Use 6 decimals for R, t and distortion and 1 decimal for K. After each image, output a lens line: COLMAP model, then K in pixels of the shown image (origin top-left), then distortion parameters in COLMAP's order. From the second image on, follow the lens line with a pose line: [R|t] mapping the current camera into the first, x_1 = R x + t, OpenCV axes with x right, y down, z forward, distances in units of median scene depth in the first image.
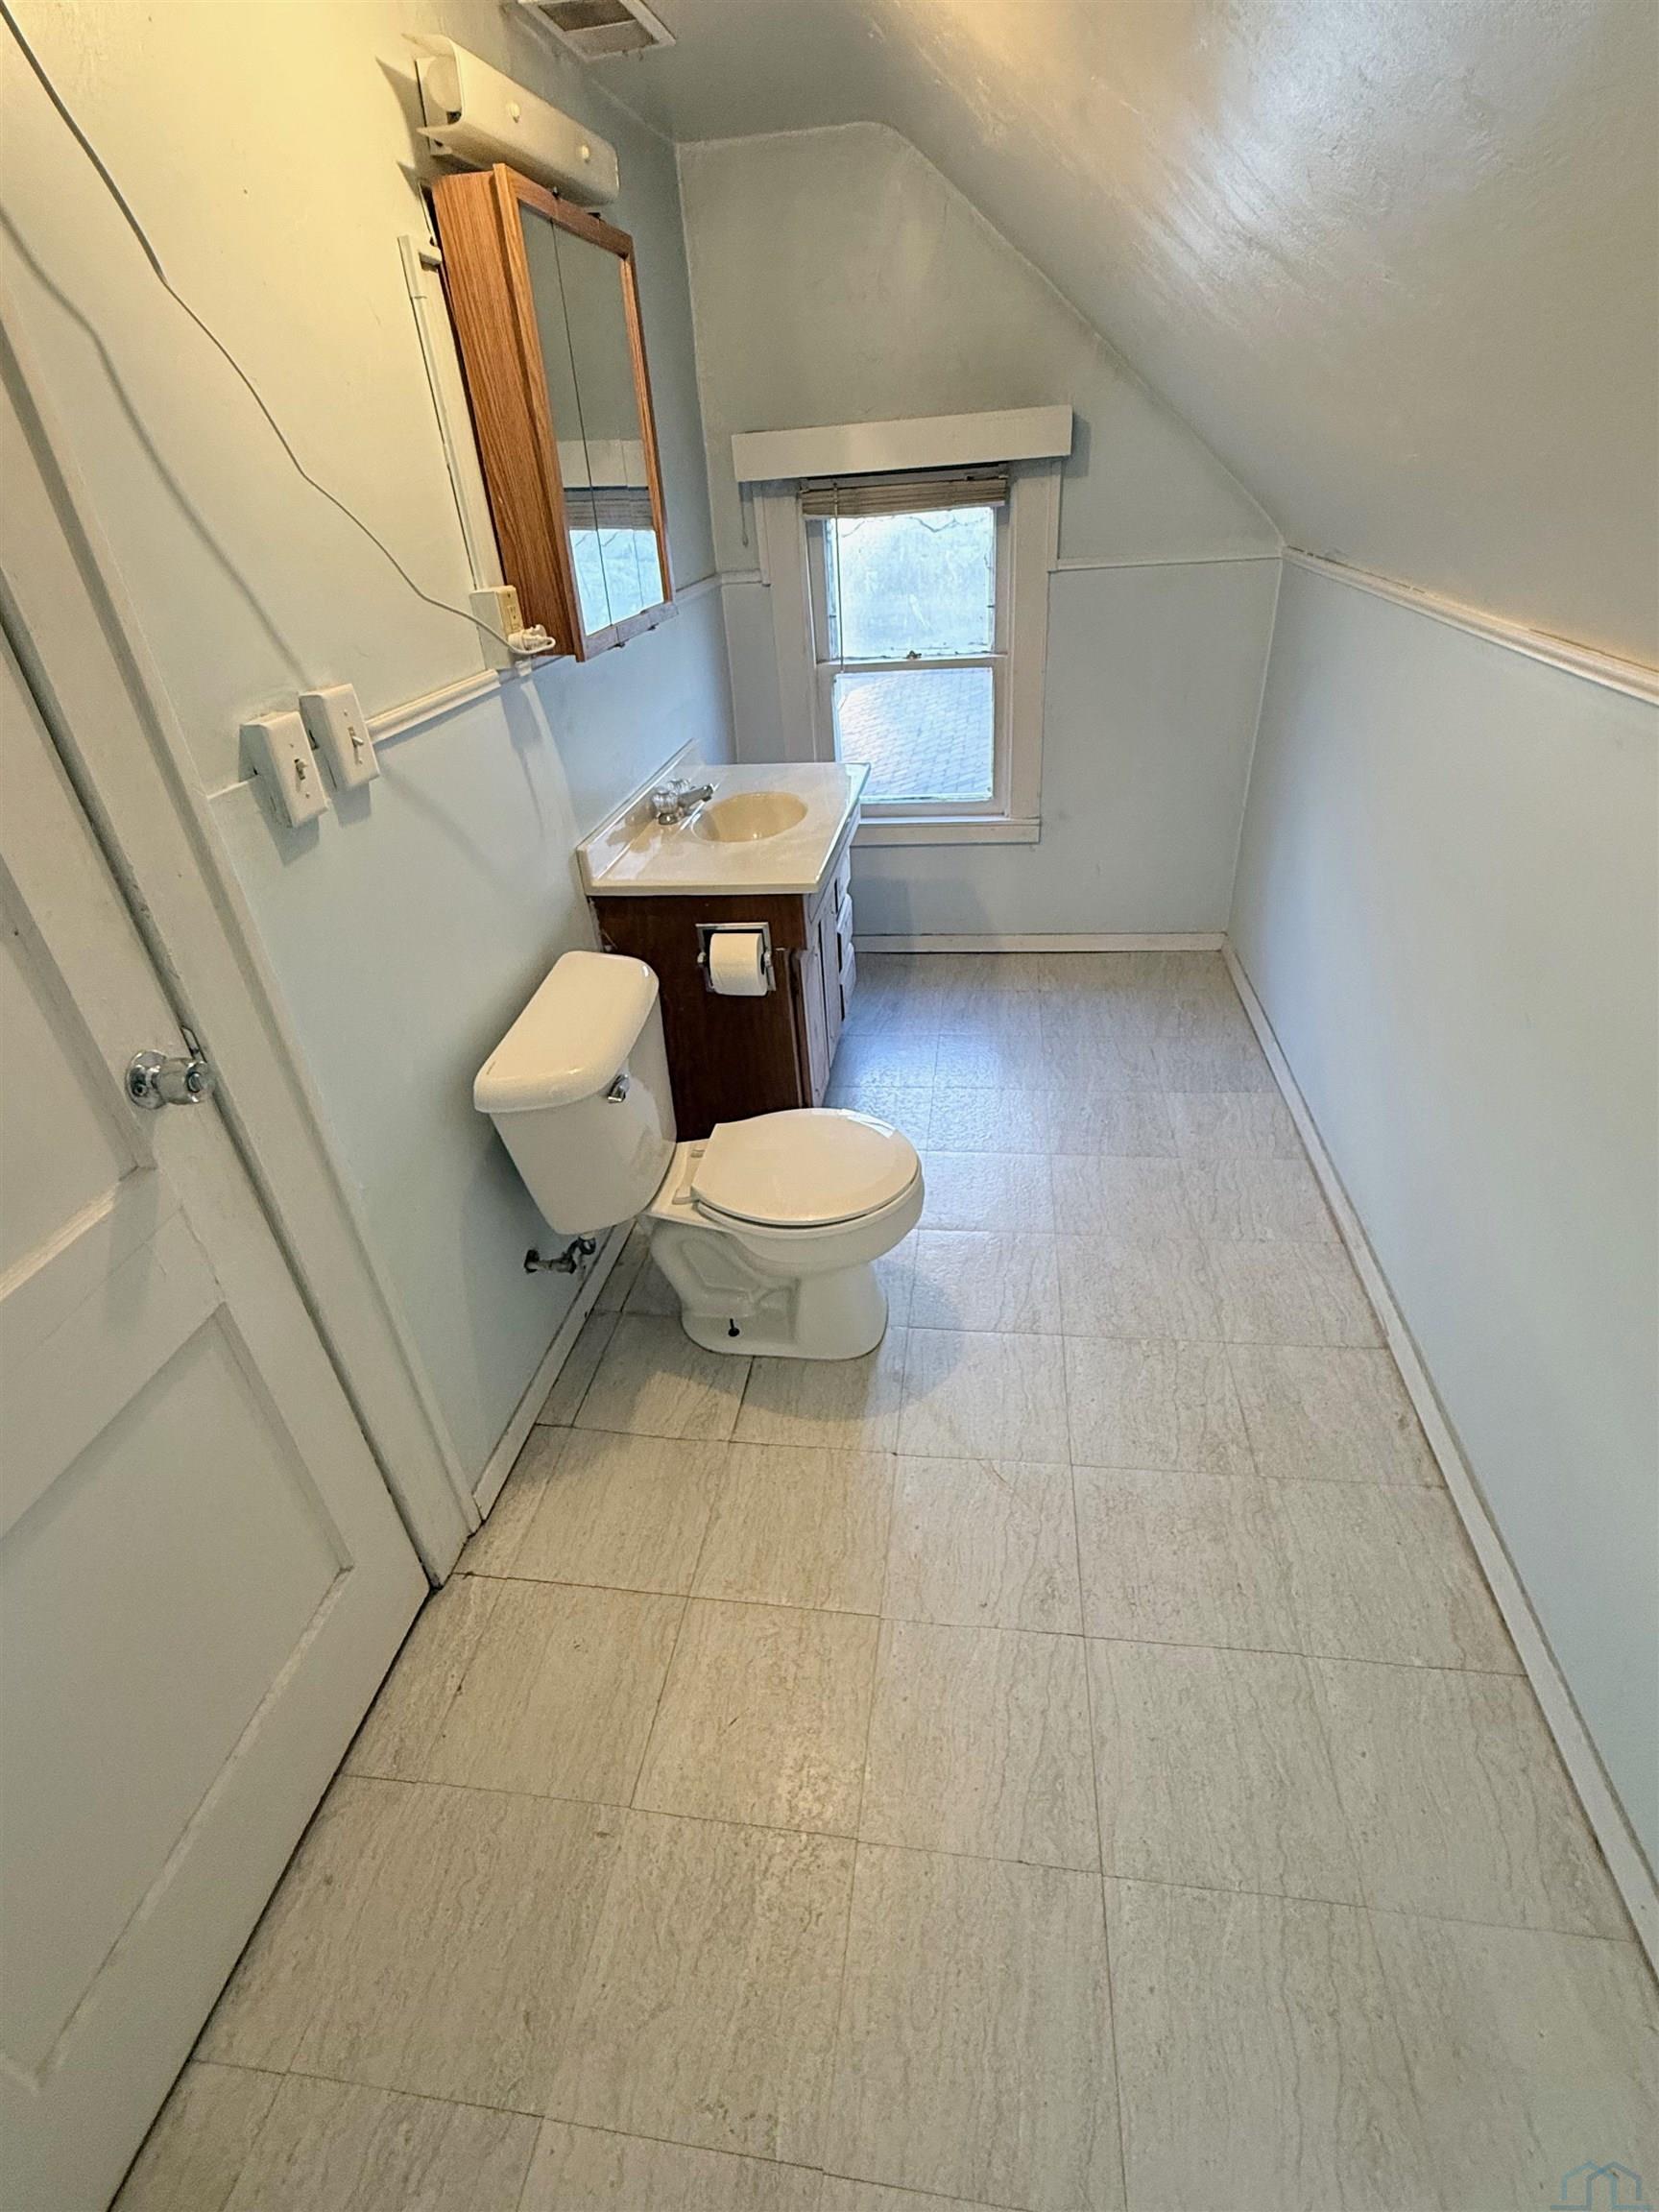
lens RADIAL K [[1033.9, 0, 829.9], [0, 1033.9, 1108.3], [0, 0, 1]] dist [-0.000843, -0.000449]
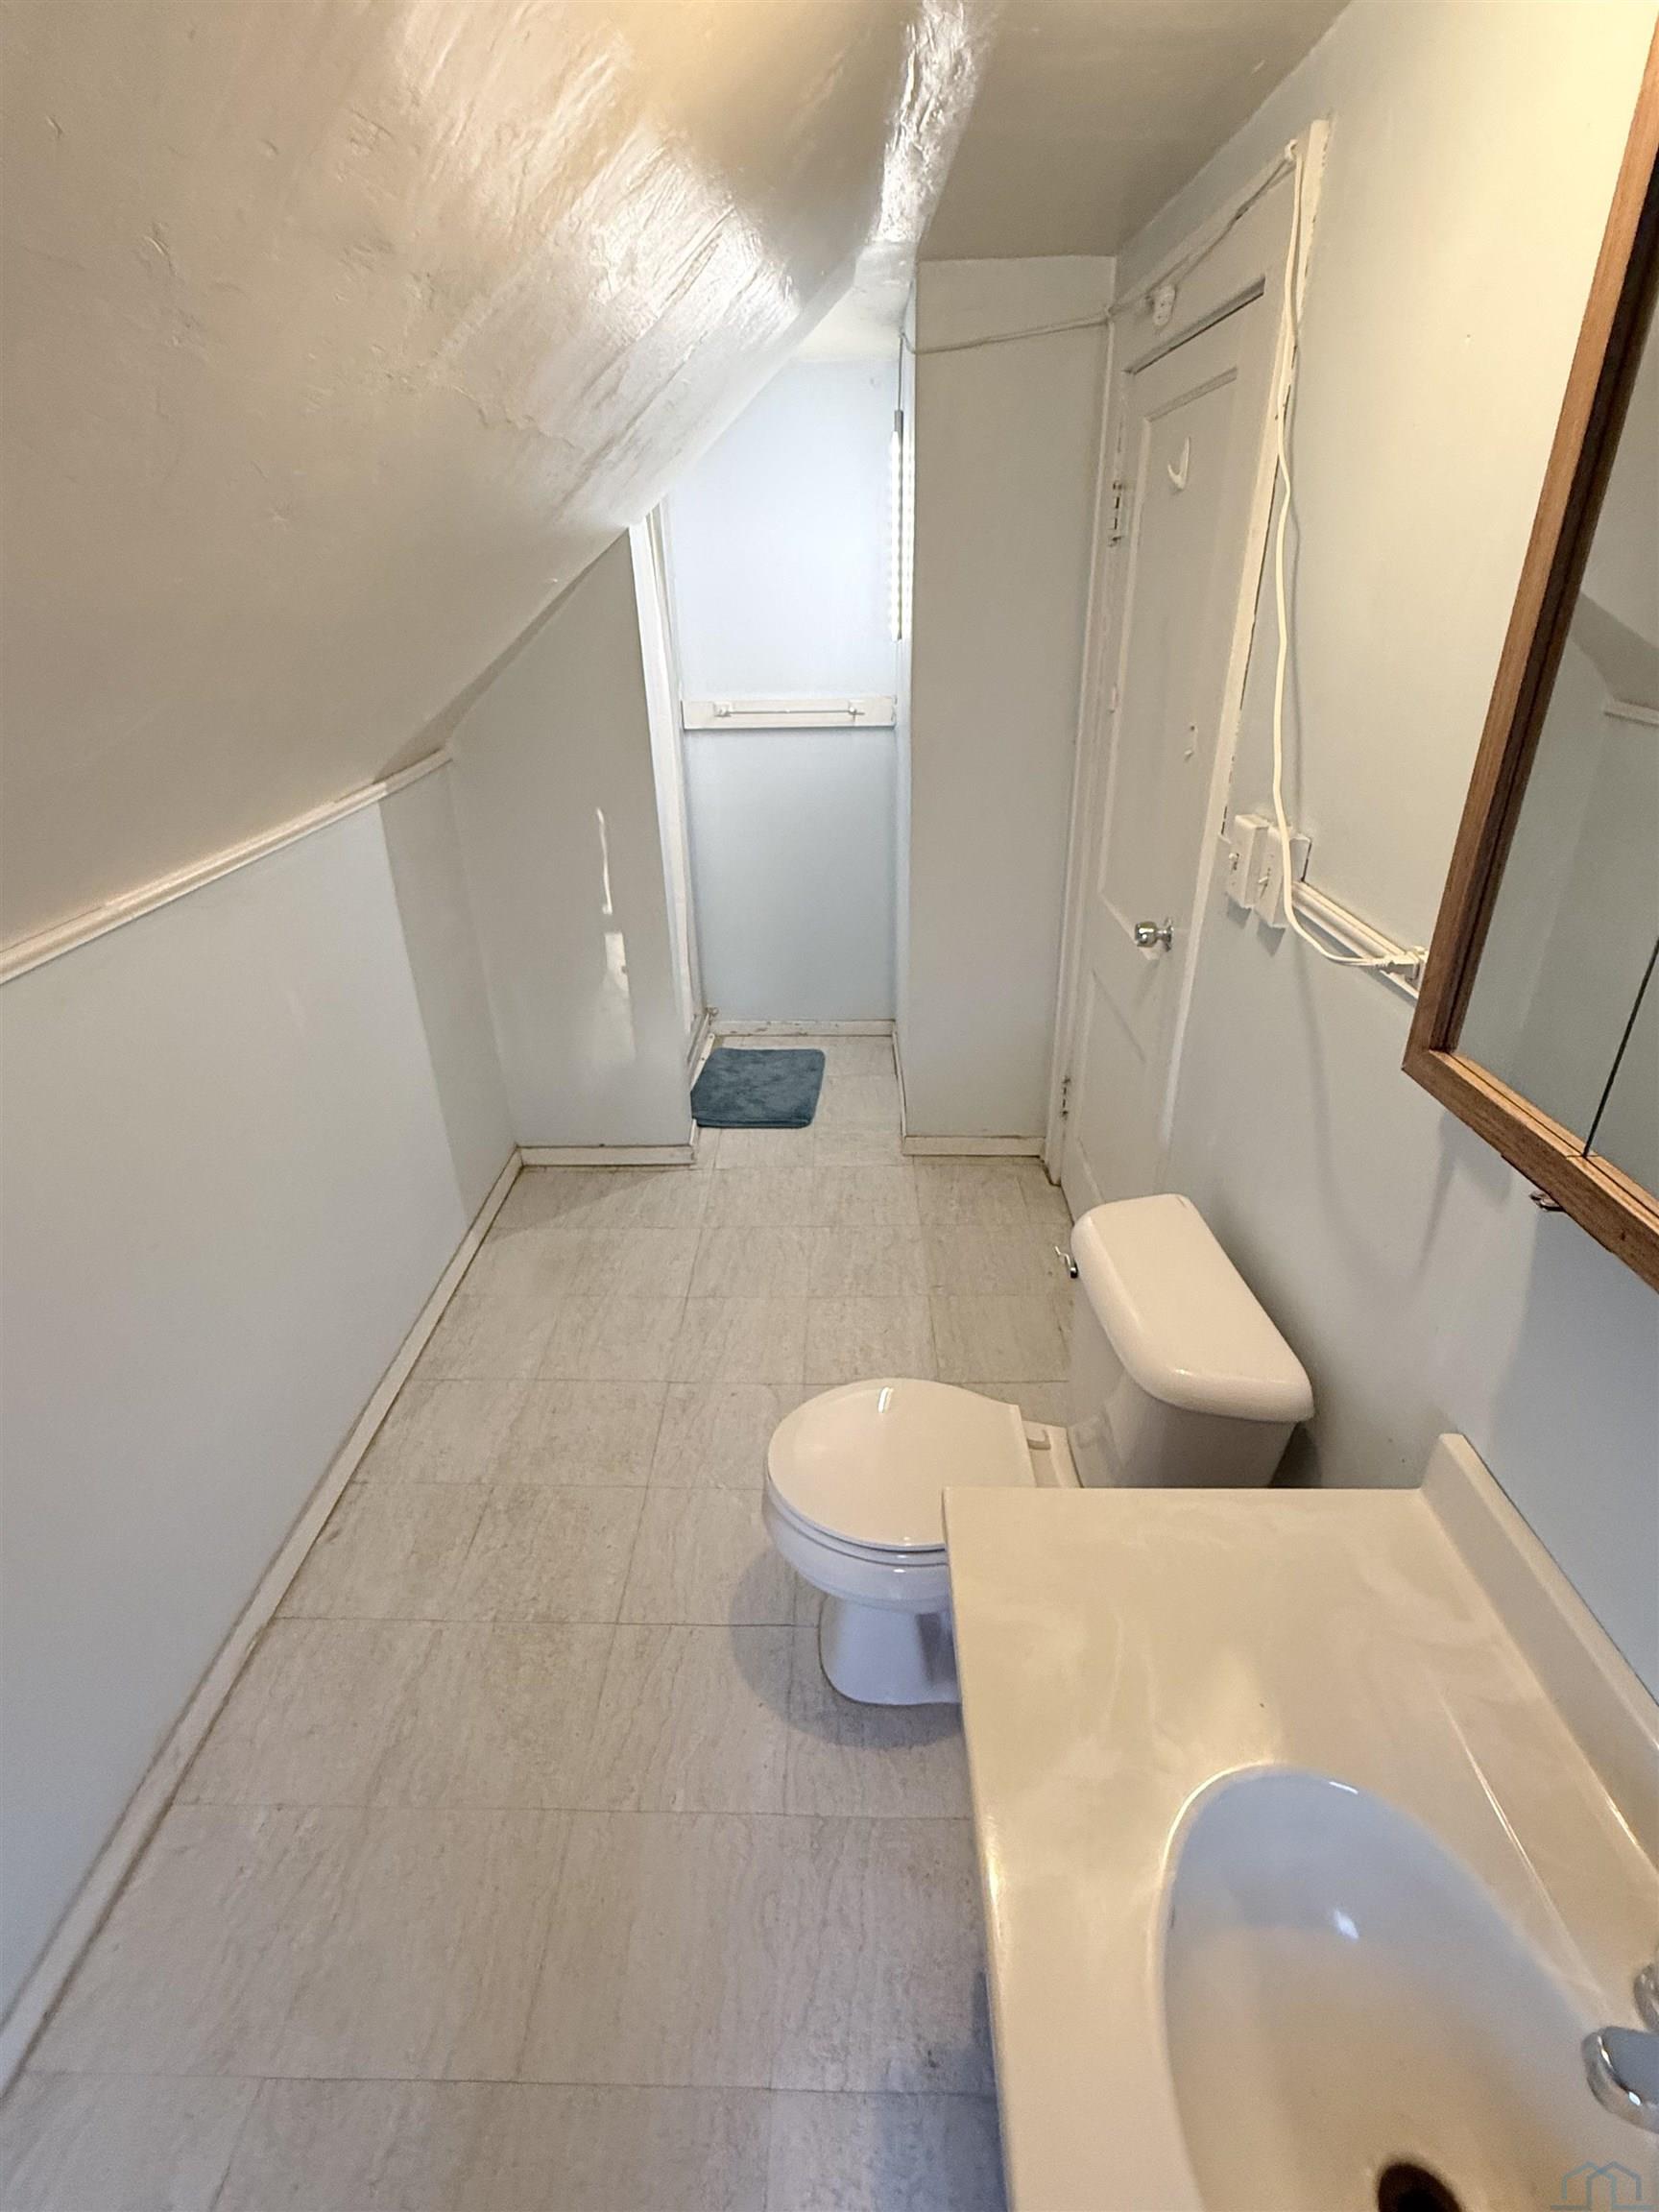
lens RADIAL K [[1033.9, 0, 828.9], [0, 1033.9, 1102.1], [0, 0, 1]] dist [-0.000843, -0.000449]
pose [[-0.988270, 0.132964, -0.075117, 0.065867], [0.004513, 0.517088, 0.855920, -0.904626], [0.152649, 0.845541, -0.511623, 1.319749]]
